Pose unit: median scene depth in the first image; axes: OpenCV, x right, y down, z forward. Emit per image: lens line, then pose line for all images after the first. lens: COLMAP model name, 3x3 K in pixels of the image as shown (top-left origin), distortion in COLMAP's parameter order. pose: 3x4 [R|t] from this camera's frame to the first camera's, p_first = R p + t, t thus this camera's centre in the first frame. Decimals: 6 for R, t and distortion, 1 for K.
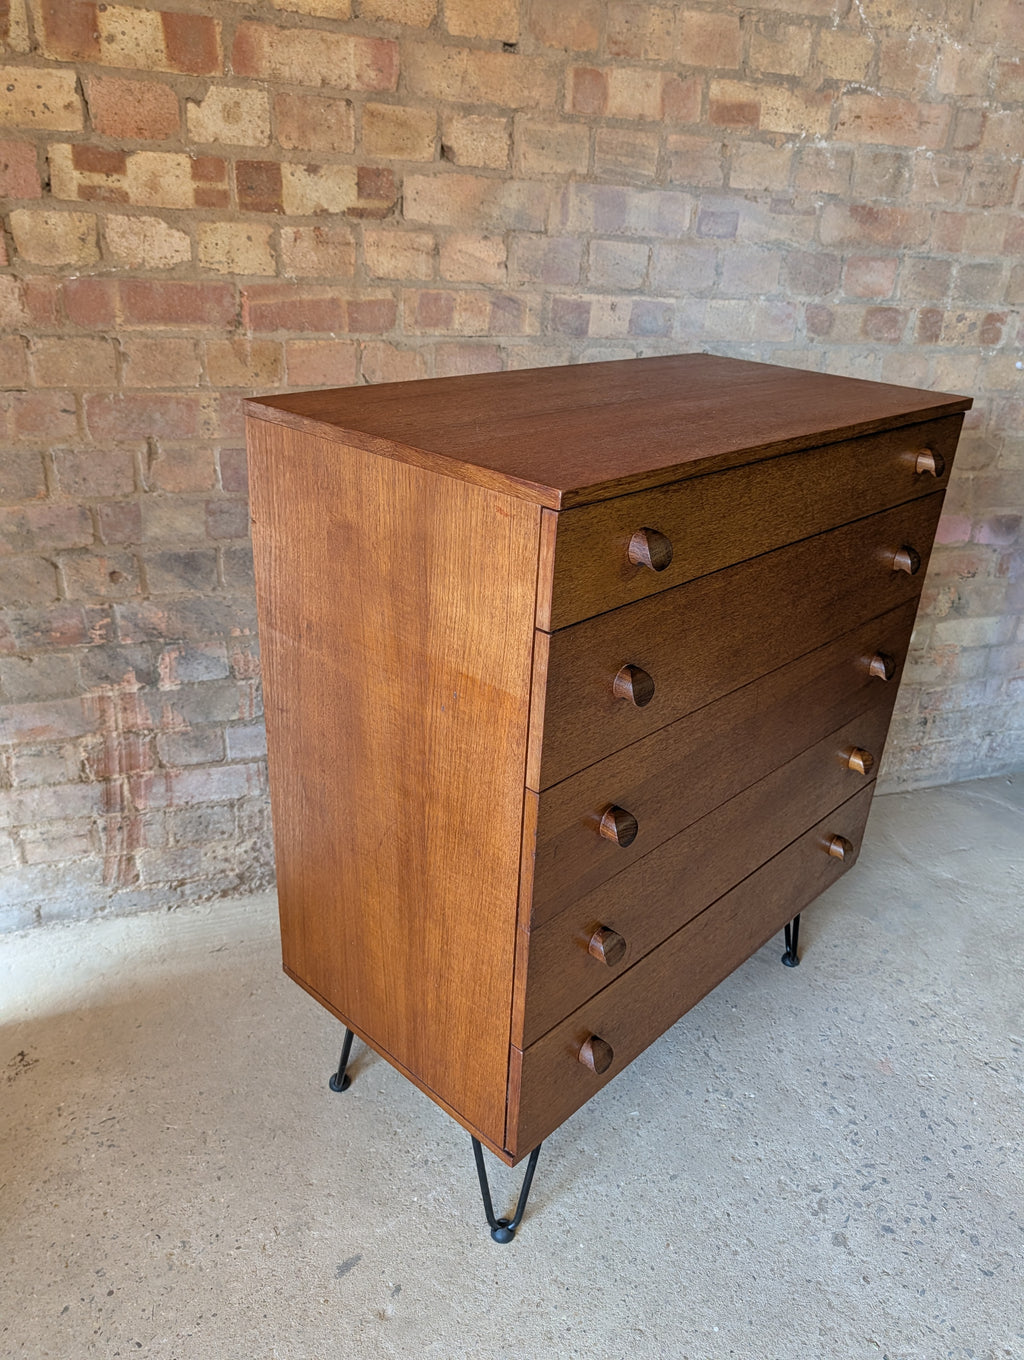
lens RADIAL K [[980.4, 0, 521.8], [0, 980.4, 683.2], [0, 0, 1]] dist [-0.025739, 0.015463]
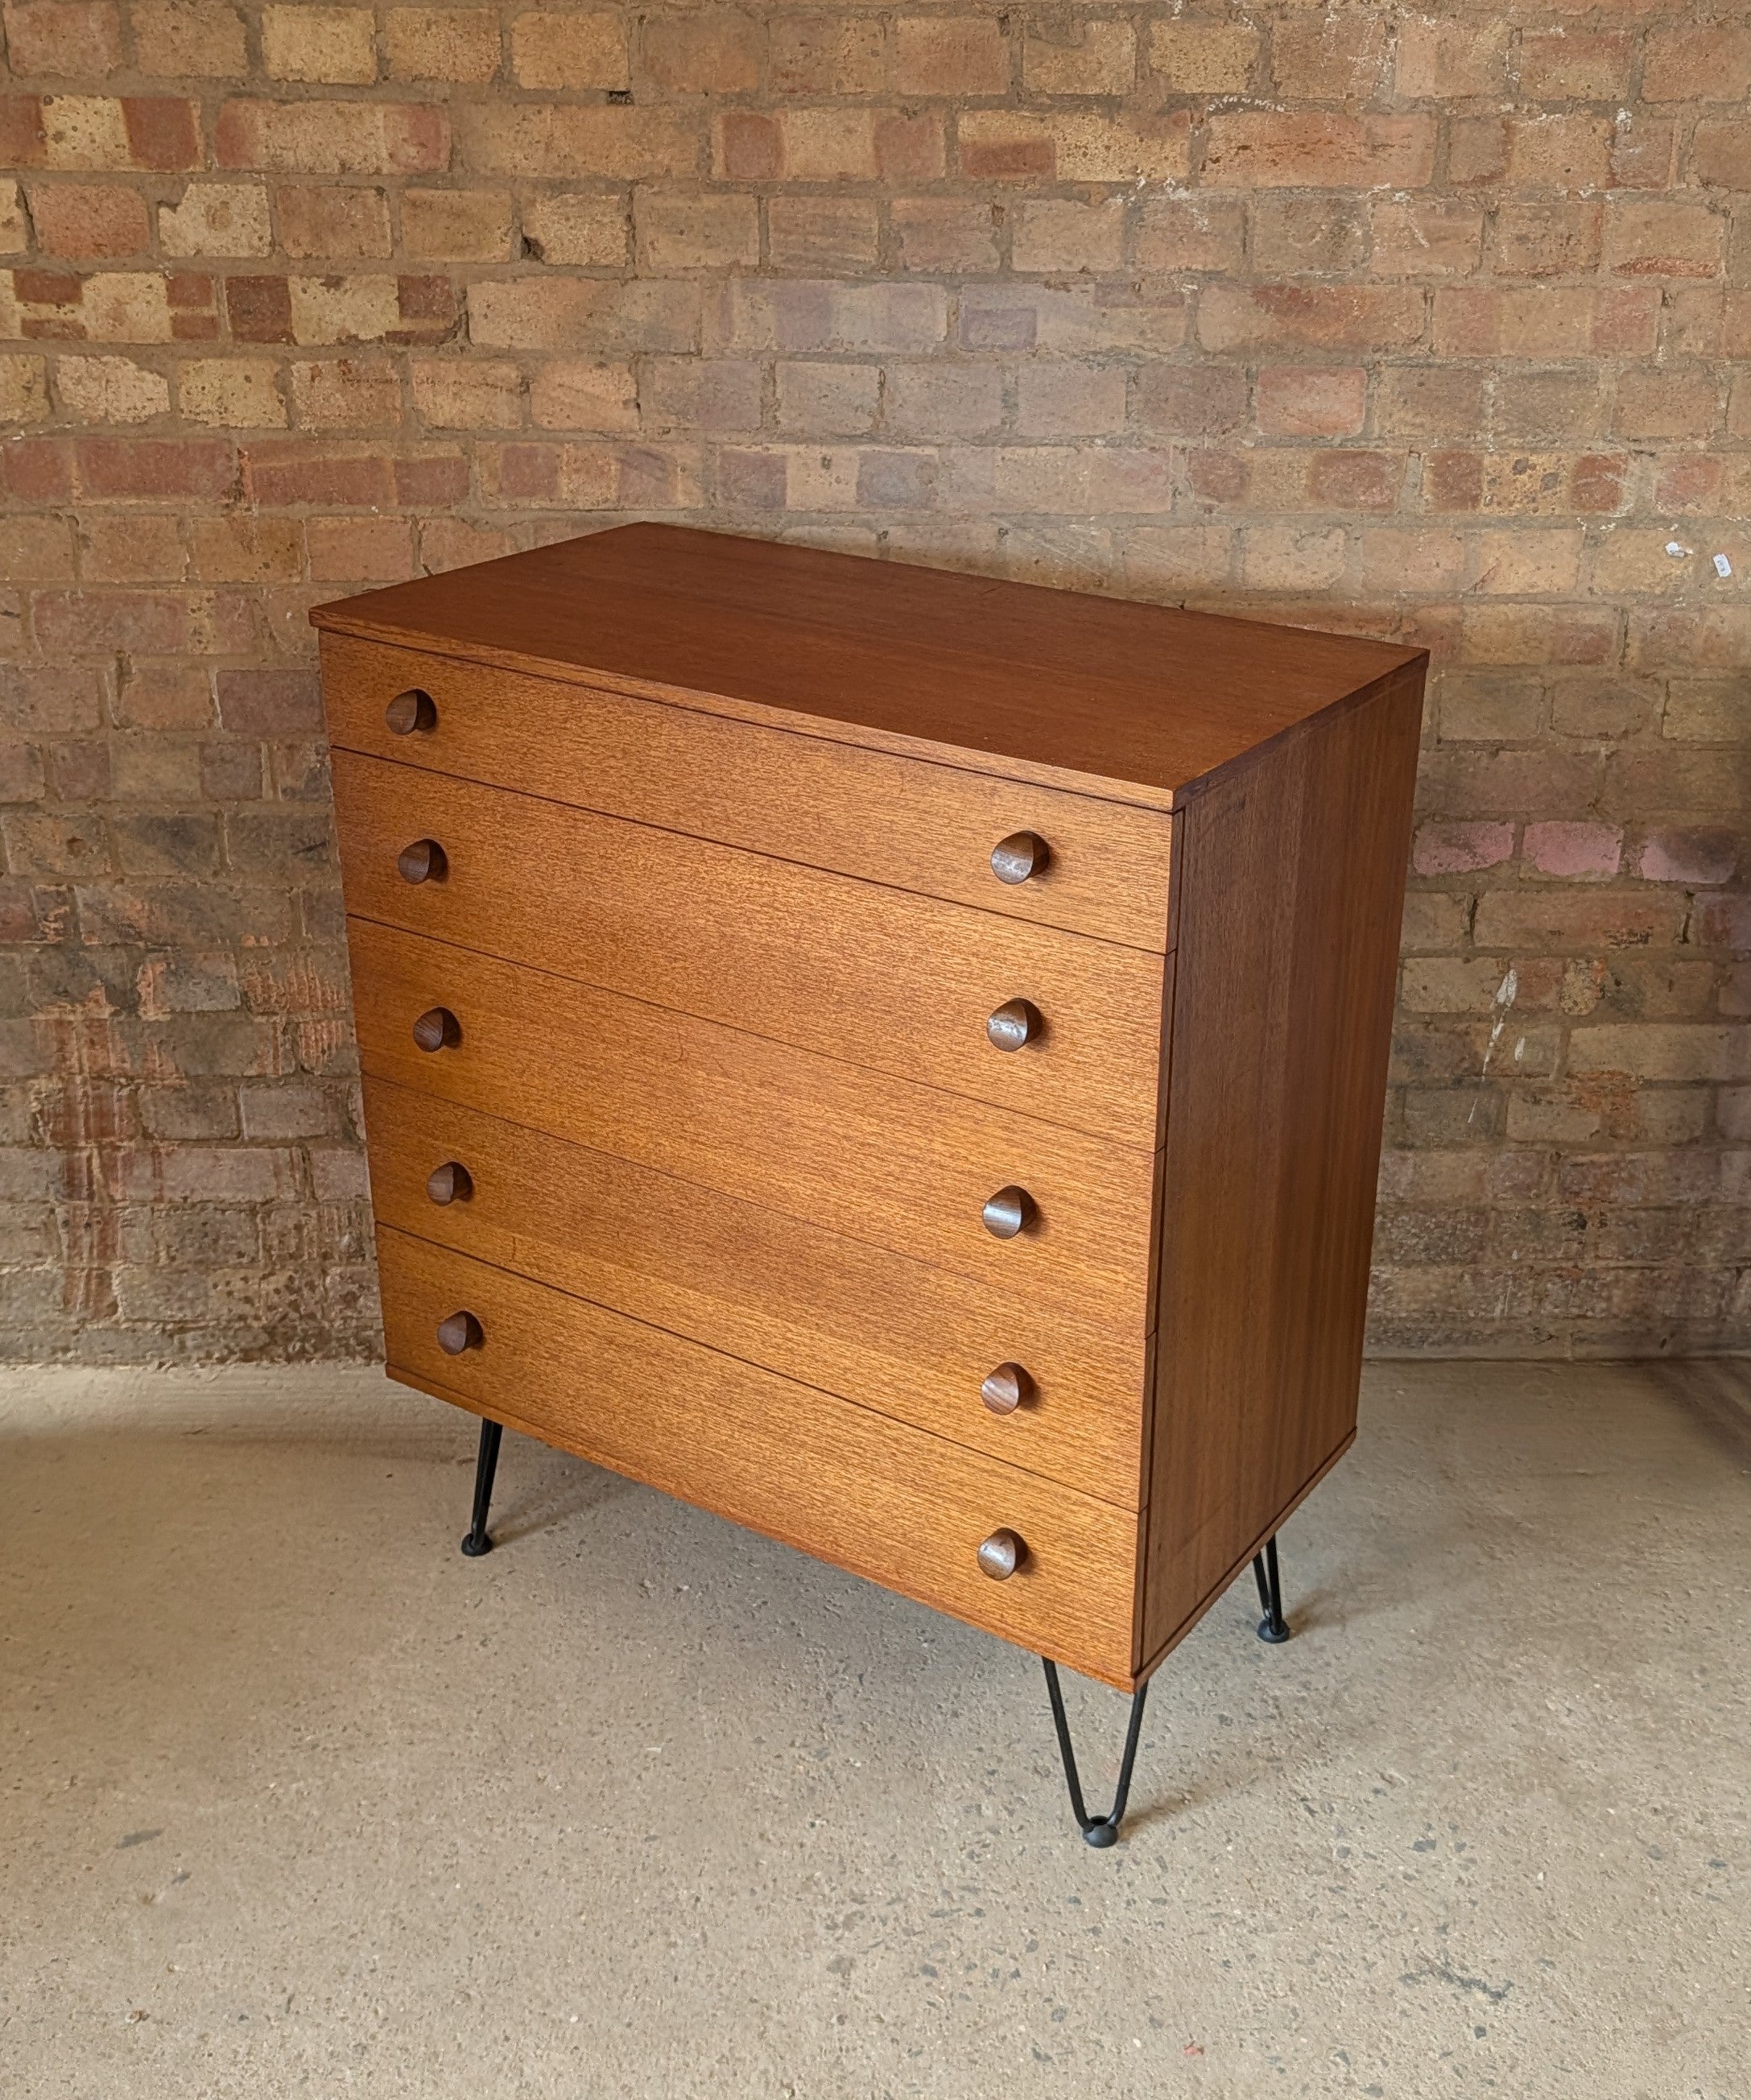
lens RADIAL K [[2327.6, 0, 932.0], [0, 2327.6, 984.5], [0, 0, 1]] dist [-0.014267, 0.000000]
pose [[0.952470, 0.077019, -0.294735, 0.638061], [-0.094547, 0.994473, -0.045666, 0.005371], [0.289589, 0.071362, 0.954487, -0.375631]]
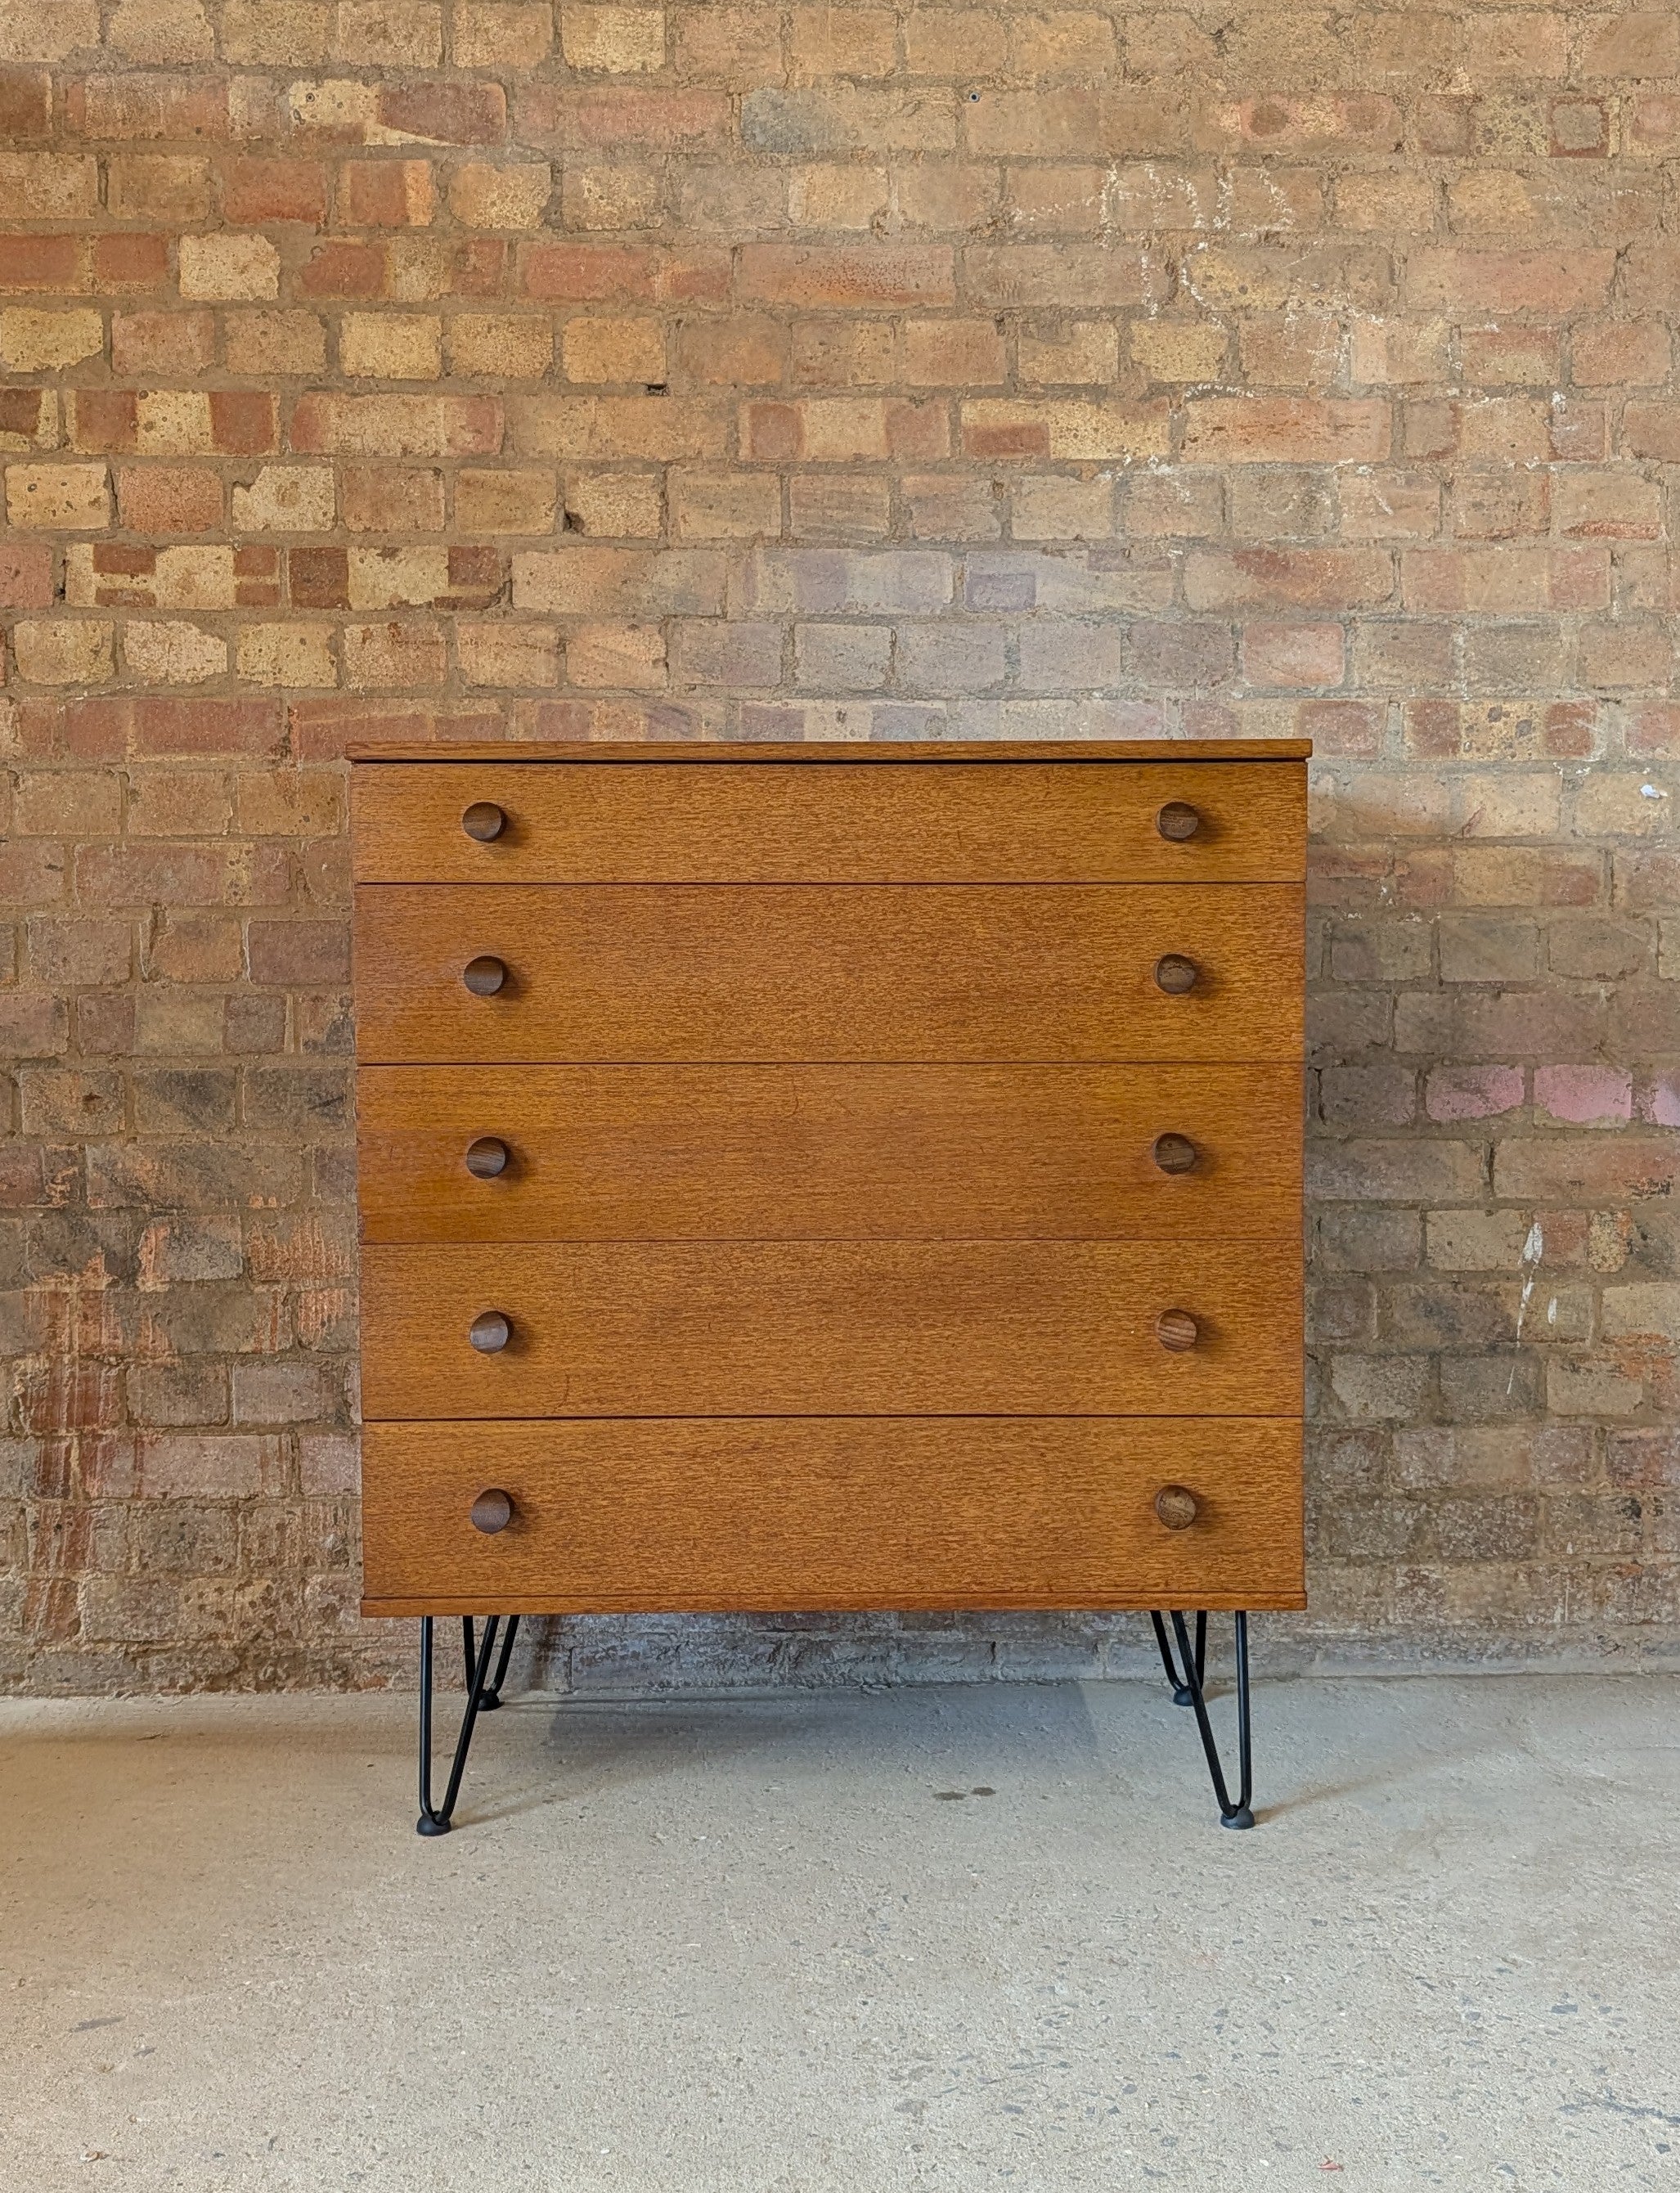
lens RADIAL K [[2372.3, 0, 855.0], [0, 2372.3, 1050.6], [0, 0, 1]] dist [0.000843, 0.000000]
pose [[0.953626, -0.040382, -0.298272, 0.588274], [-0.078469, 0.923338, -0.375885, 0.436299], [0.290585, 0.381859, 0.877351, -0.322179]]
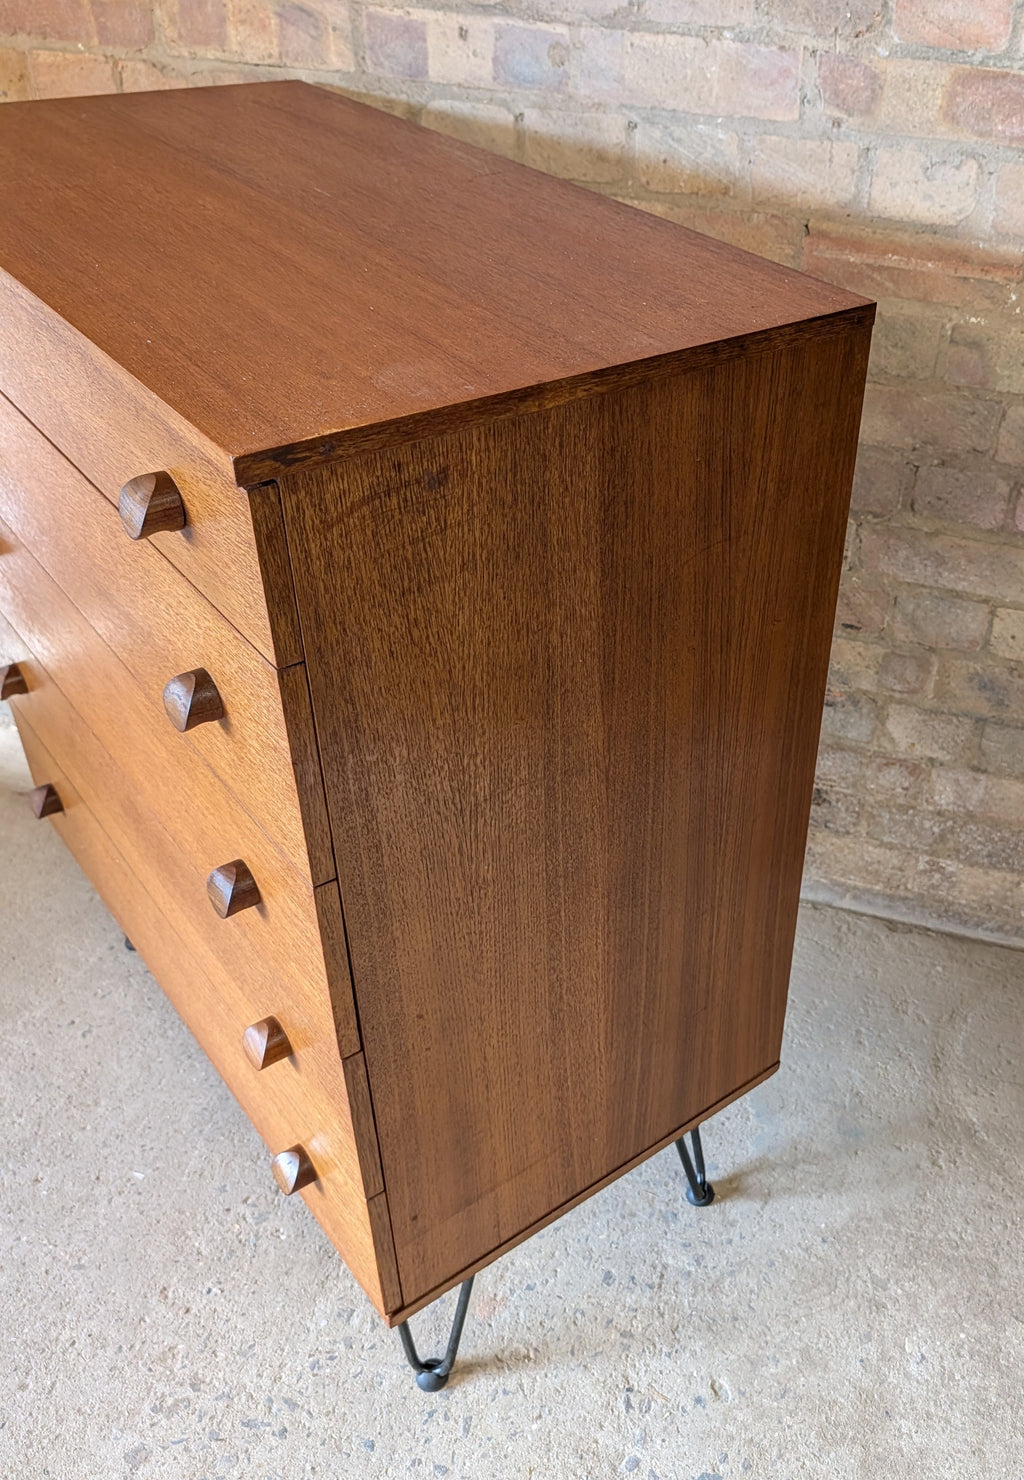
lens RADIAL K [[1290.2, 0, 711.3], [0, 1290.2, 732.8], [0, 0, 1]] dist [-0.023272, 0.003438]
pose [[0.832196, 0.318896, -0.453603, 0.760213], [-0.251783, 0.946195, 0.203273, -0.174854], [0.494020, -0.054954, 0.867712, 0.358644]]
